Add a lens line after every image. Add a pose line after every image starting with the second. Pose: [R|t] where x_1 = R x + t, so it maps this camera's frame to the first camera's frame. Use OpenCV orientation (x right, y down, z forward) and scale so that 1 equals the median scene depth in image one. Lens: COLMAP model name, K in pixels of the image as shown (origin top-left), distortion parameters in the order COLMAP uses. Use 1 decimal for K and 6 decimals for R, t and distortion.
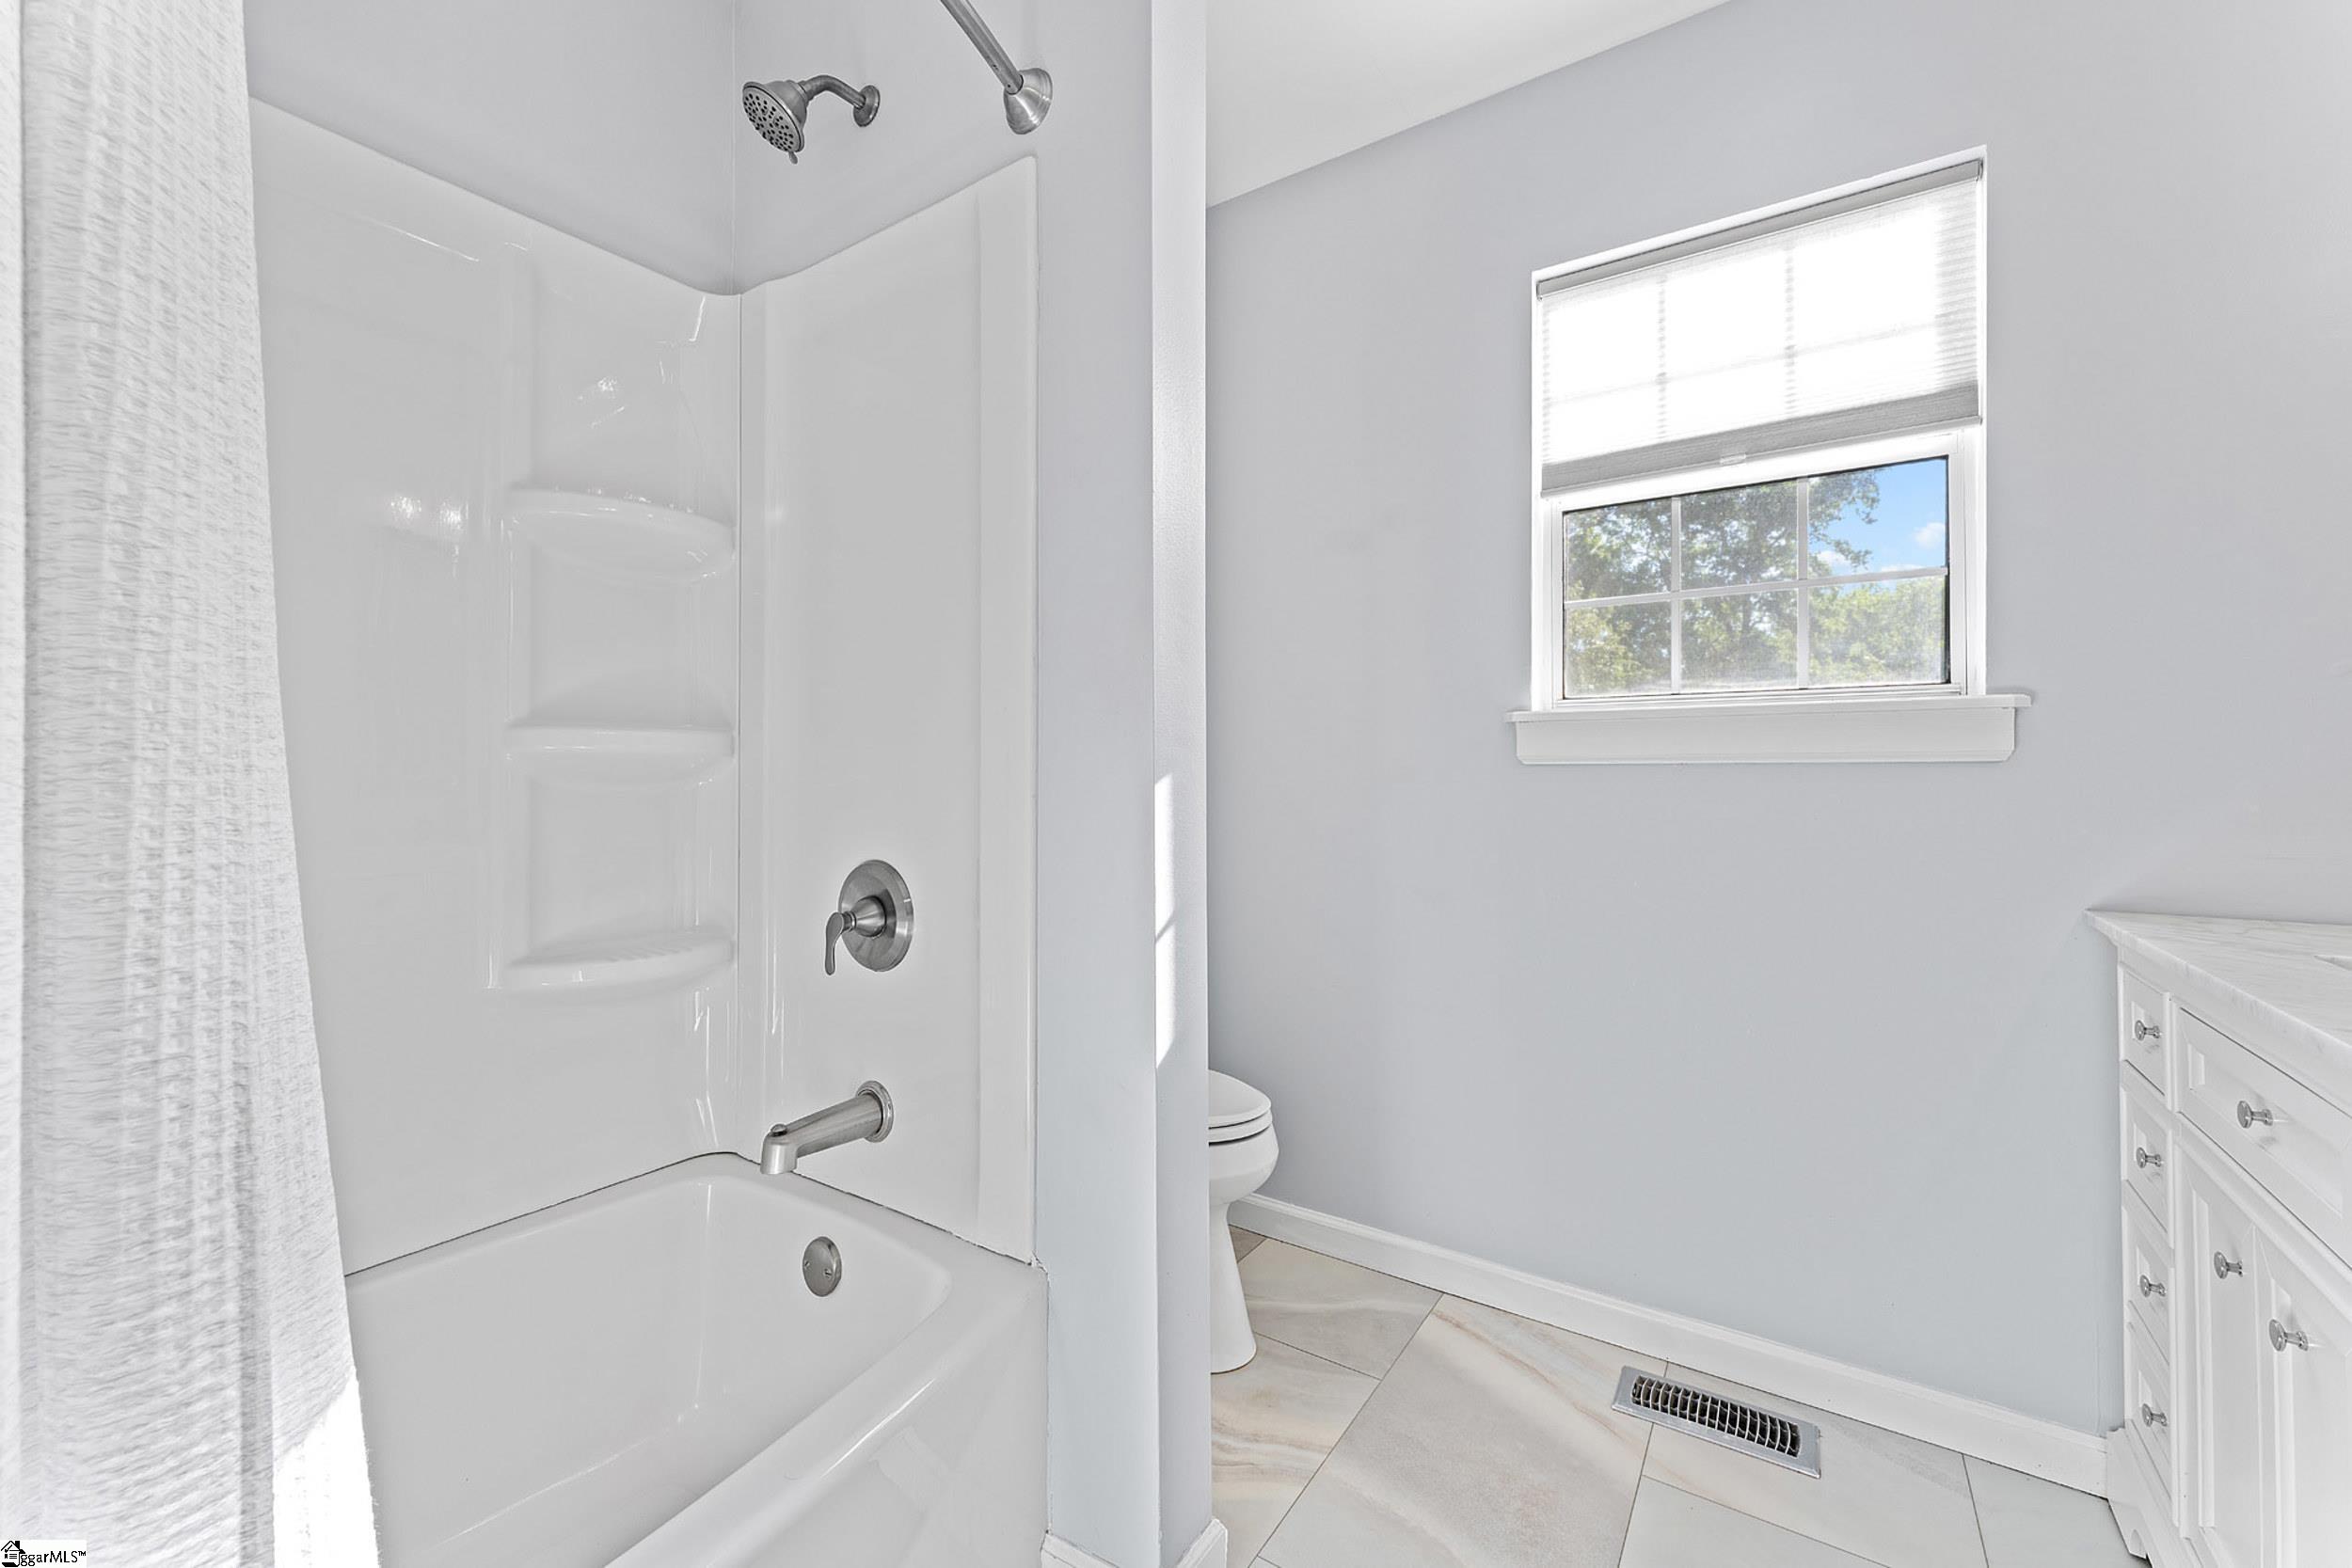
lens RADIAL K [[942.6, 0, 1175.2], [0, 942.6, 763.3], [0, 0, 1]] dist [-0.001628, -0.000110]
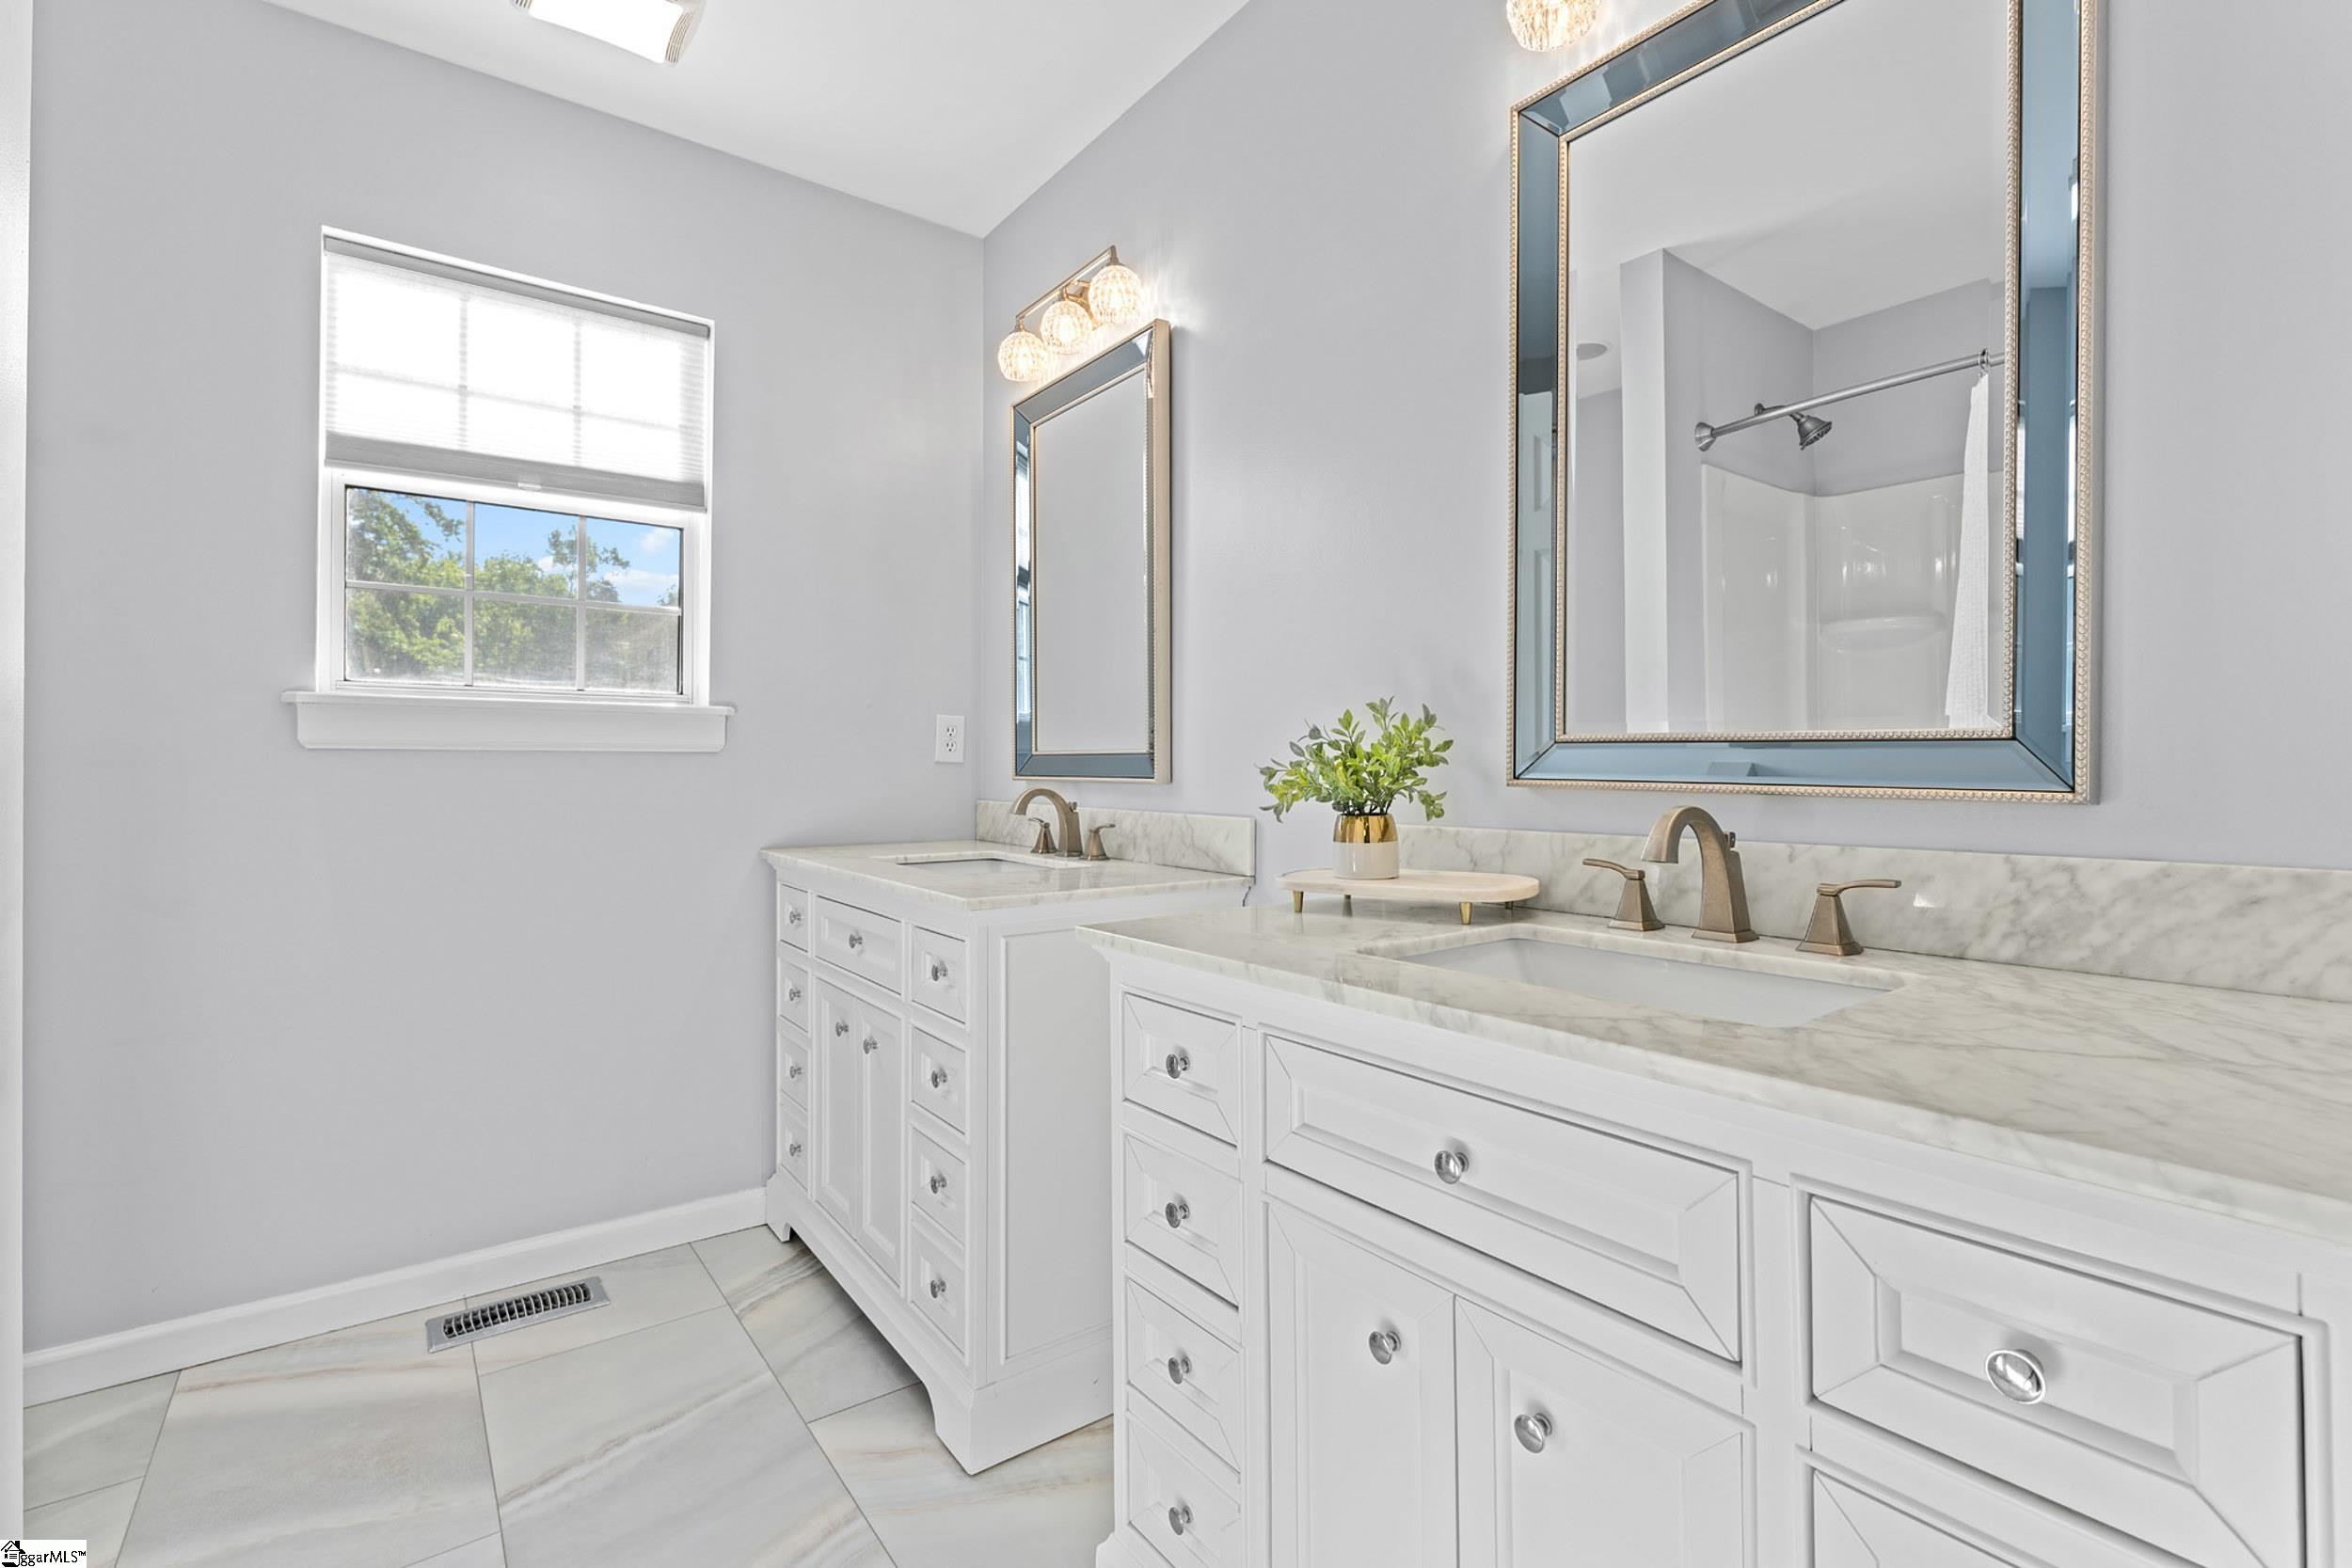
lens RADIAL K [[1069.1, 0, 1174.1], [0, 1069.1, 768.1], [0, 0, 1]] dist [-0.000176, 0.000122]
pose [[0.324887, -0.002288, 0.945750, -0.372661], [-0.015443, 0.999851, 0.007724, -0.001145], [-0.945627, -0.017114, 0.324803, -0.166149]]
